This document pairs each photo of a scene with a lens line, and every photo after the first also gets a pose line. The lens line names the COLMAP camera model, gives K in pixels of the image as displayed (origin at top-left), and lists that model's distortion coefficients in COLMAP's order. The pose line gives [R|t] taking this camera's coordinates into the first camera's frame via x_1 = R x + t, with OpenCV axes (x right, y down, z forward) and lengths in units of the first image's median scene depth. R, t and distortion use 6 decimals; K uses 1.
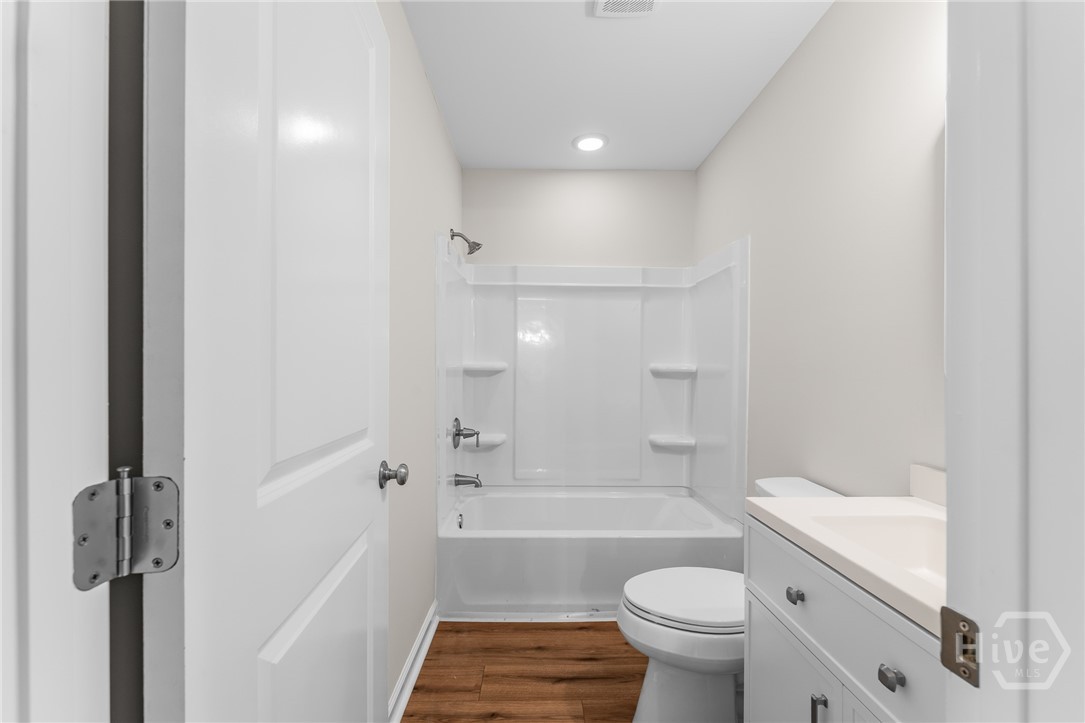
lens RADIAL K [[436.9, 0, 537.5], [0, 436.9, 367.9], [0, 0, 1]] dist [0.003146, -0.000902]
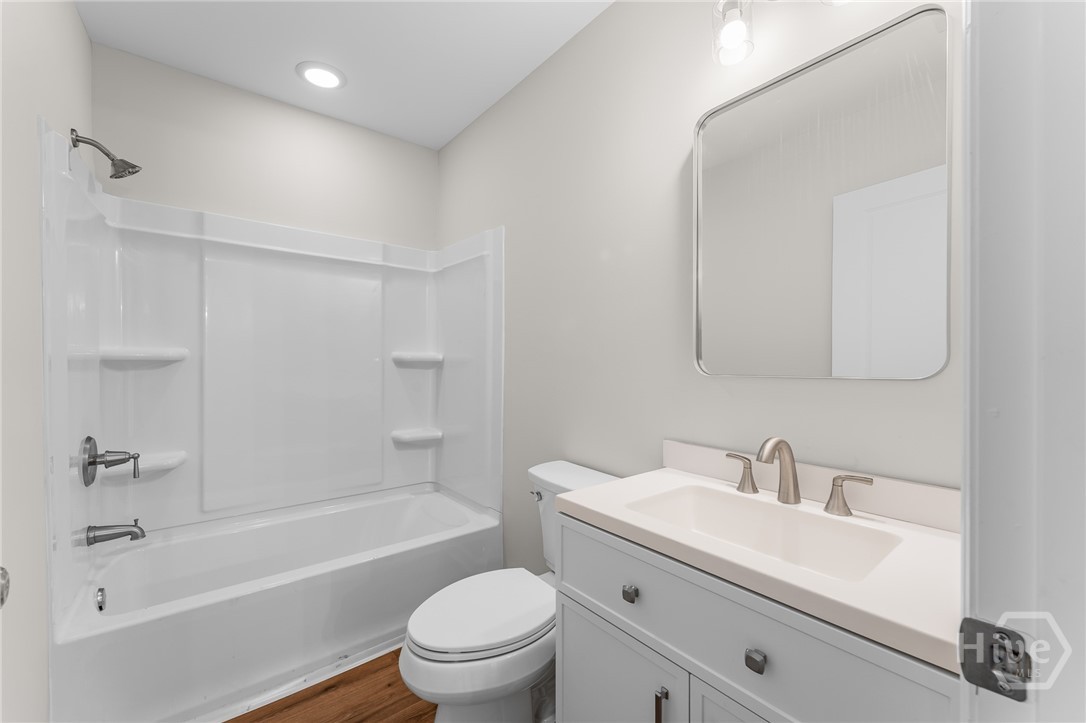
lens RADIAL K [[437.3, 0, 543.8], [0, 437.3, 362.8], [0, 0, 1]] dist [0.003146, -0.000902]
pose [[0.795641, -0.005404, 0.605744, -0.045662], [-0.003137, 0.999910, 0.013041, -0.000624], [-0.605760, -0.012276, 0.795552, 0.107463]]
